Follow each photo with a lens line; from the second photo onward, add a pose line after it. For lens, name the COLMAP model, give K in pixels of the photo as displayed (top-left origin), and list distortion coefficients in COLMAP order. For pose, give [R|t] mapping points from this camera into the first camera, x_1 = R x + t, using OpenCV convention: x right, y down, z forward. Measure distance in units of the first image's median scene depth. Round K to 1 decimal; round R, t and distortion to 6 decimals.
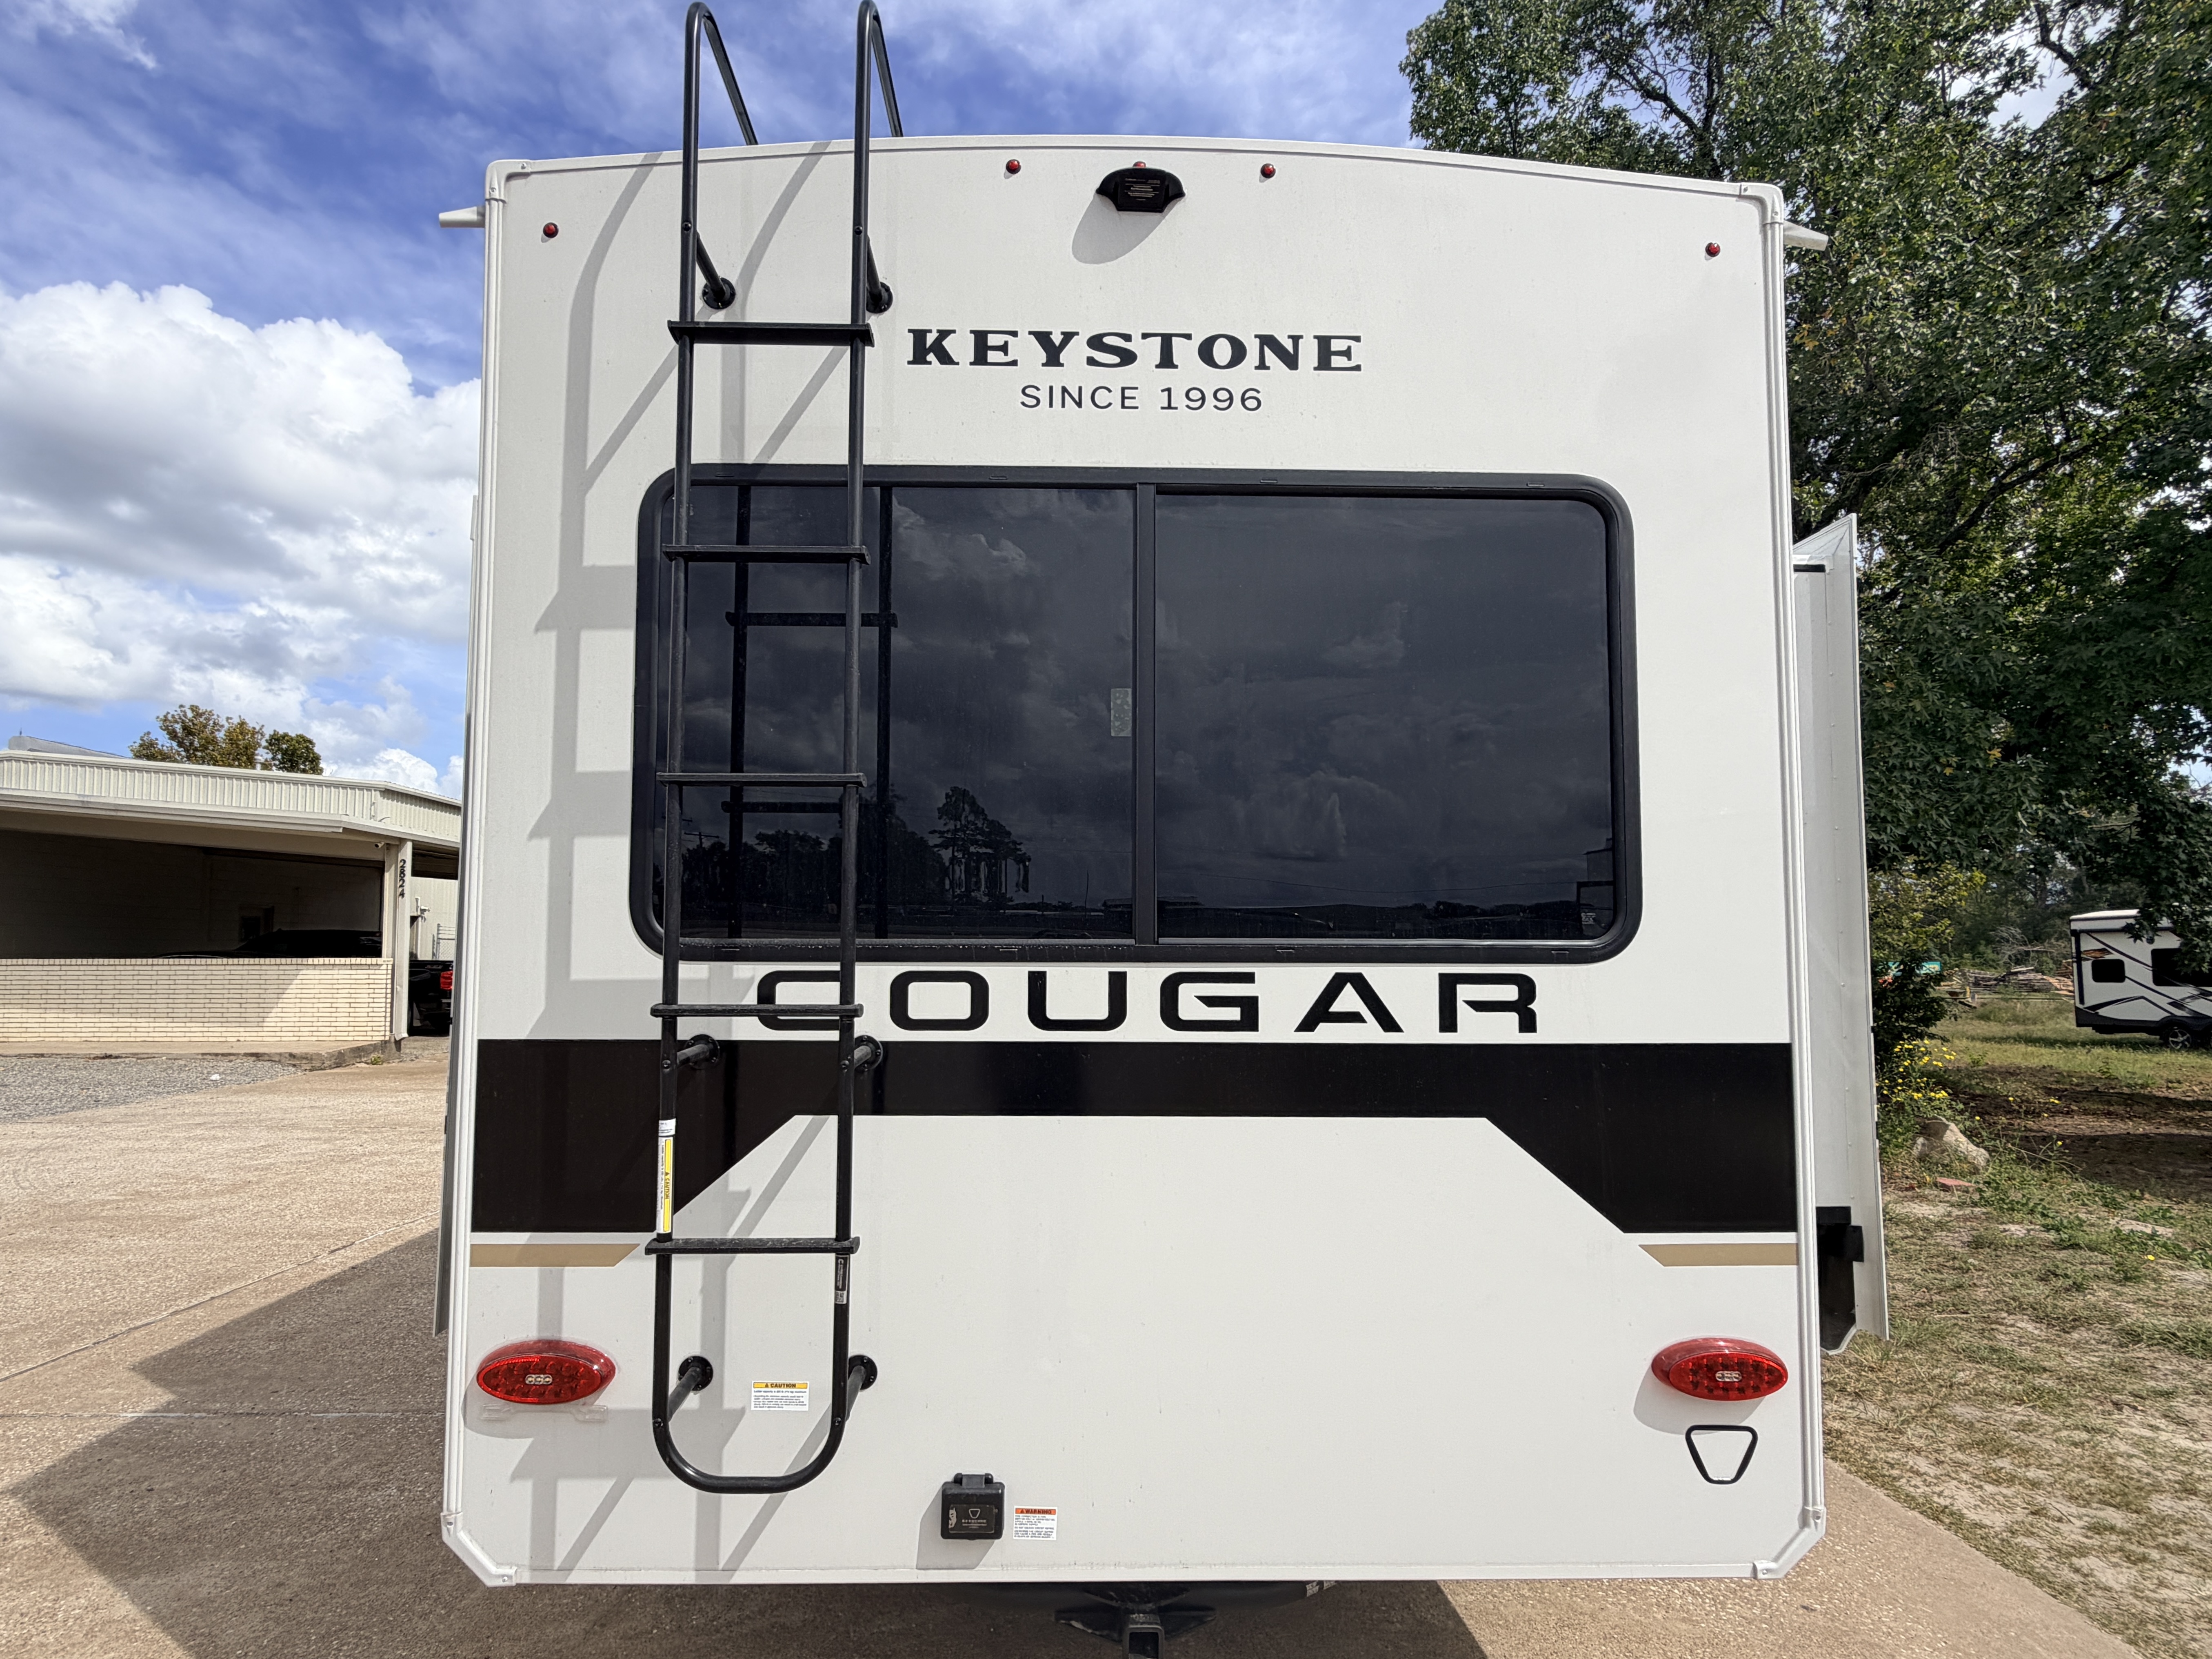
lens RADIAL K [[1089.2, 0, 1073.5], [0, 1089.2, 890.8], [0, 0, 1]] dist [-0.000393, 0.001139]
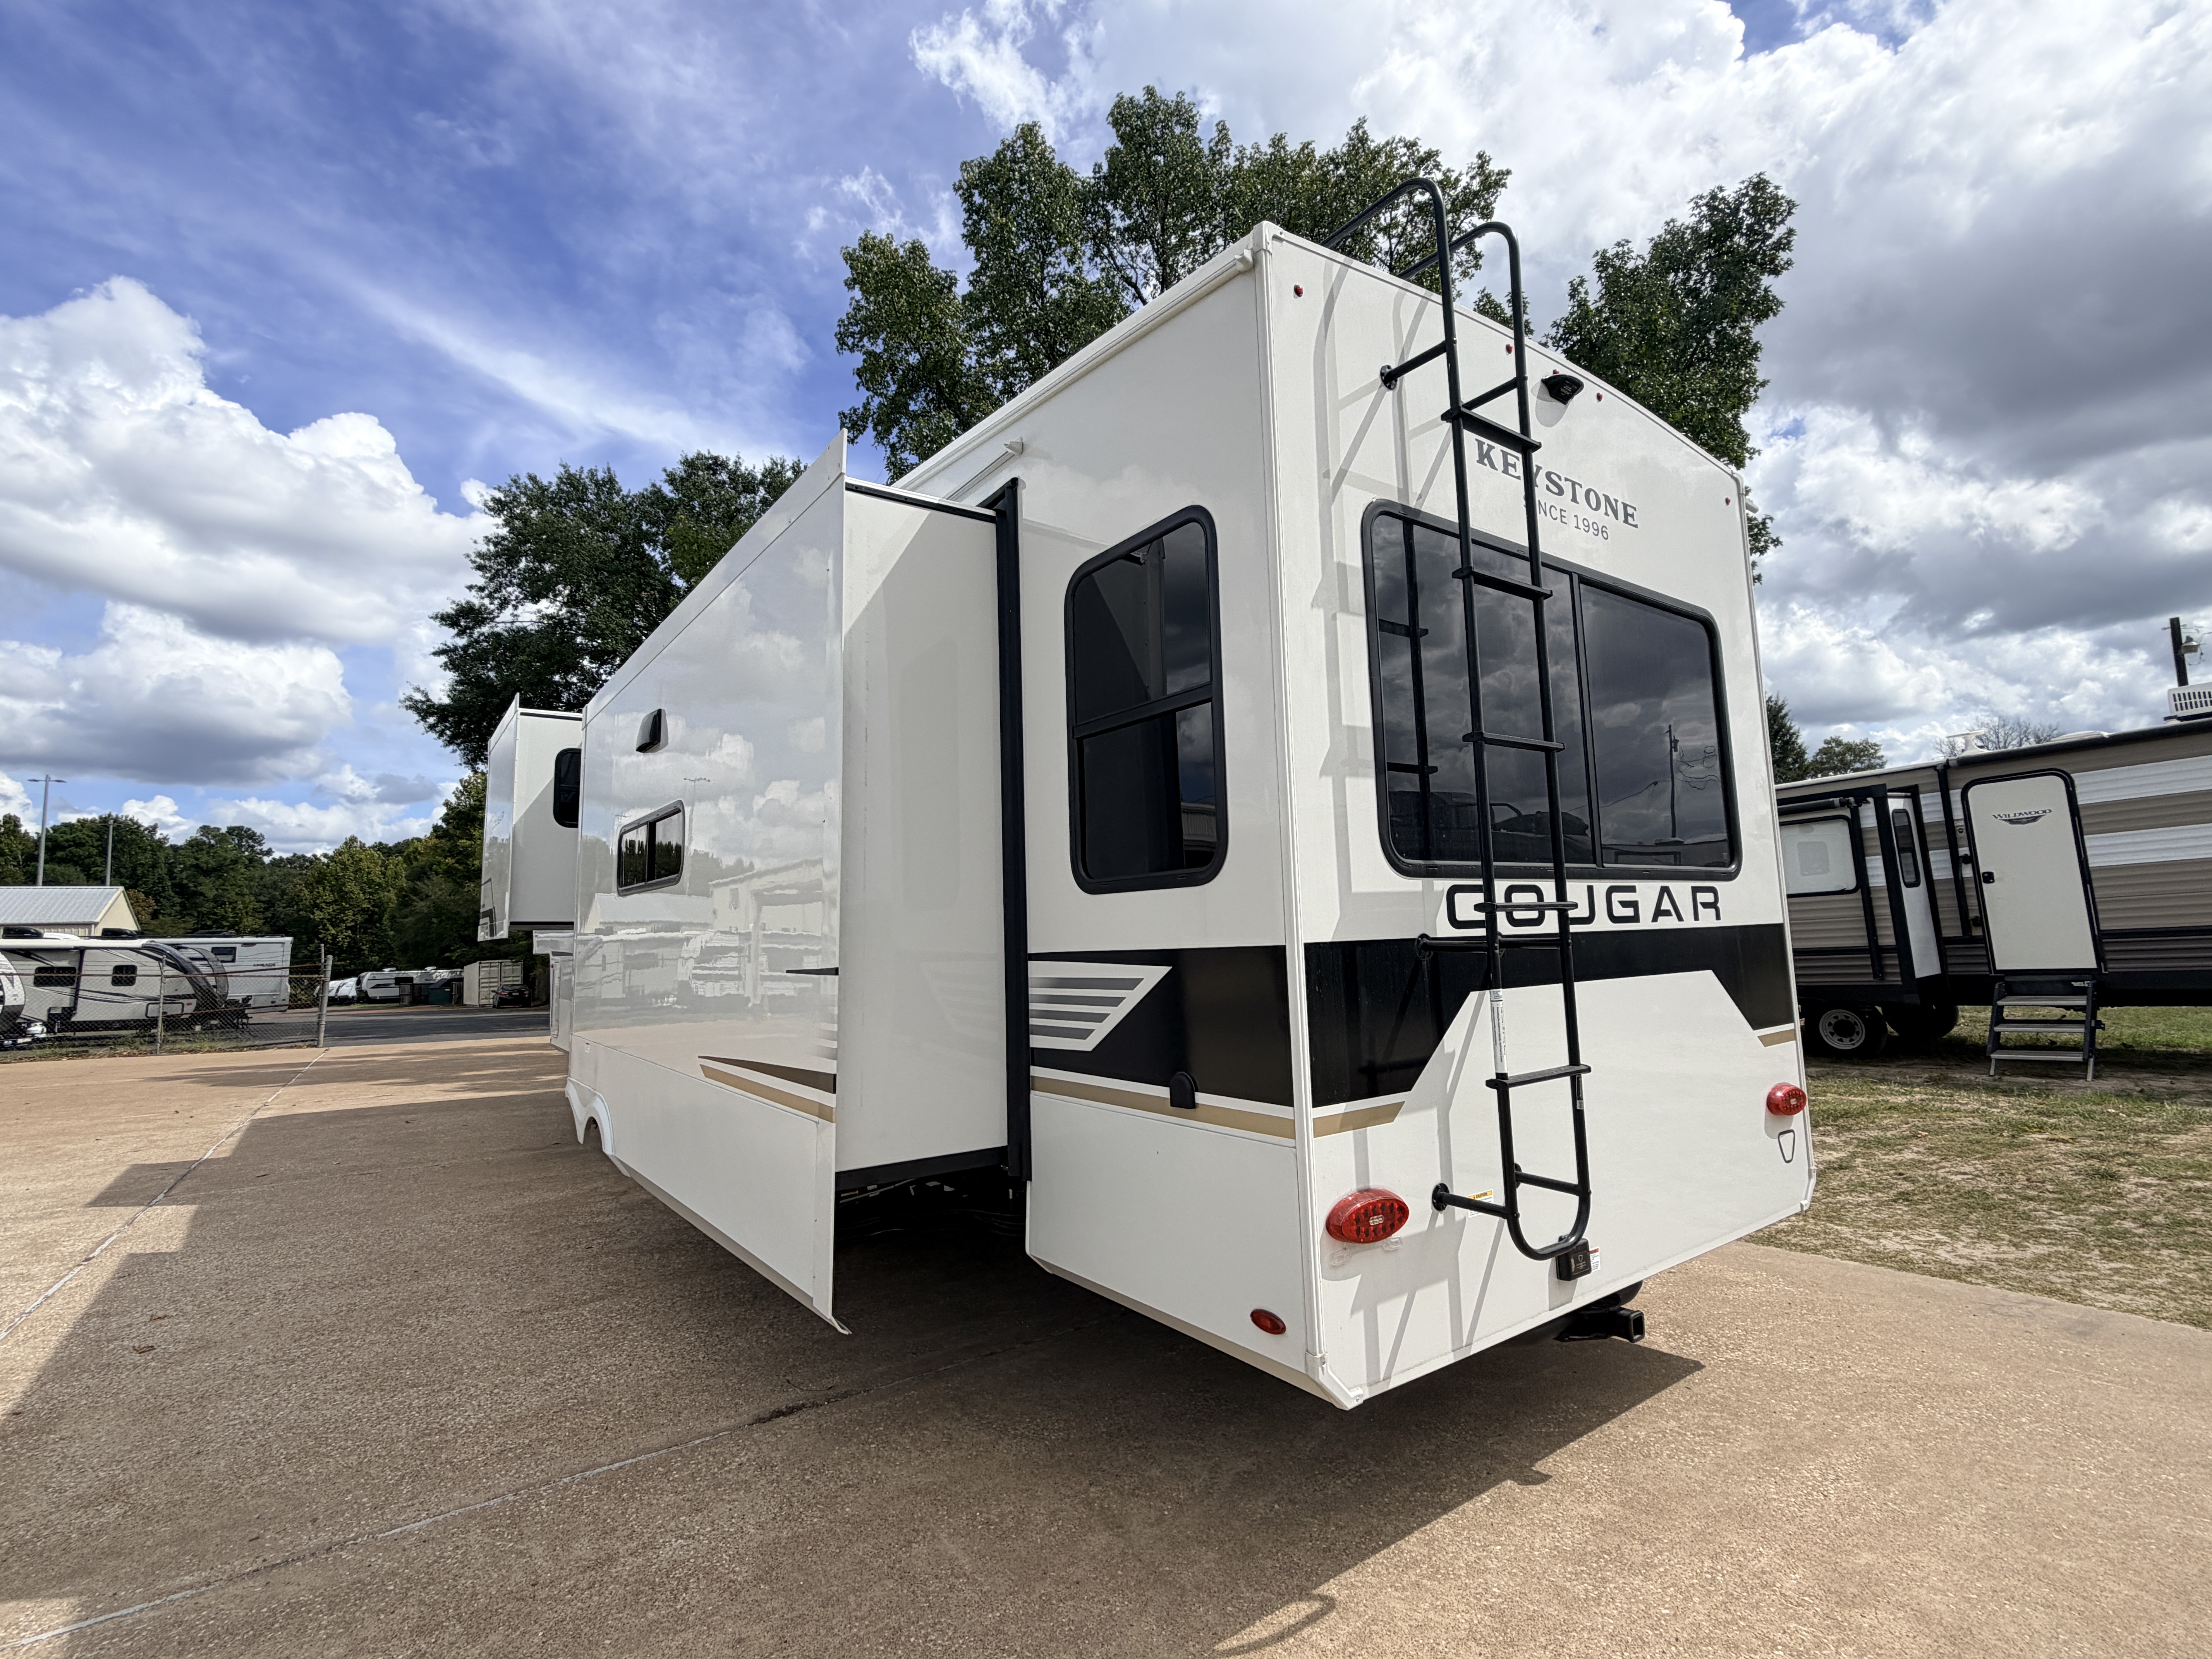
lens RADIAL K [[1028.4, 0, 1106.0], [0, 1028.4, 829.5], [0, 0, 1]] dist [0.000979, -0.000186]
pose [[0.821223, 0.028752, 0.569883, -1.333042], [0.007516, 0.998098, -0.061187, 0.078407], [-0.570558, 0.054531, 0.819445, 0.200165]]
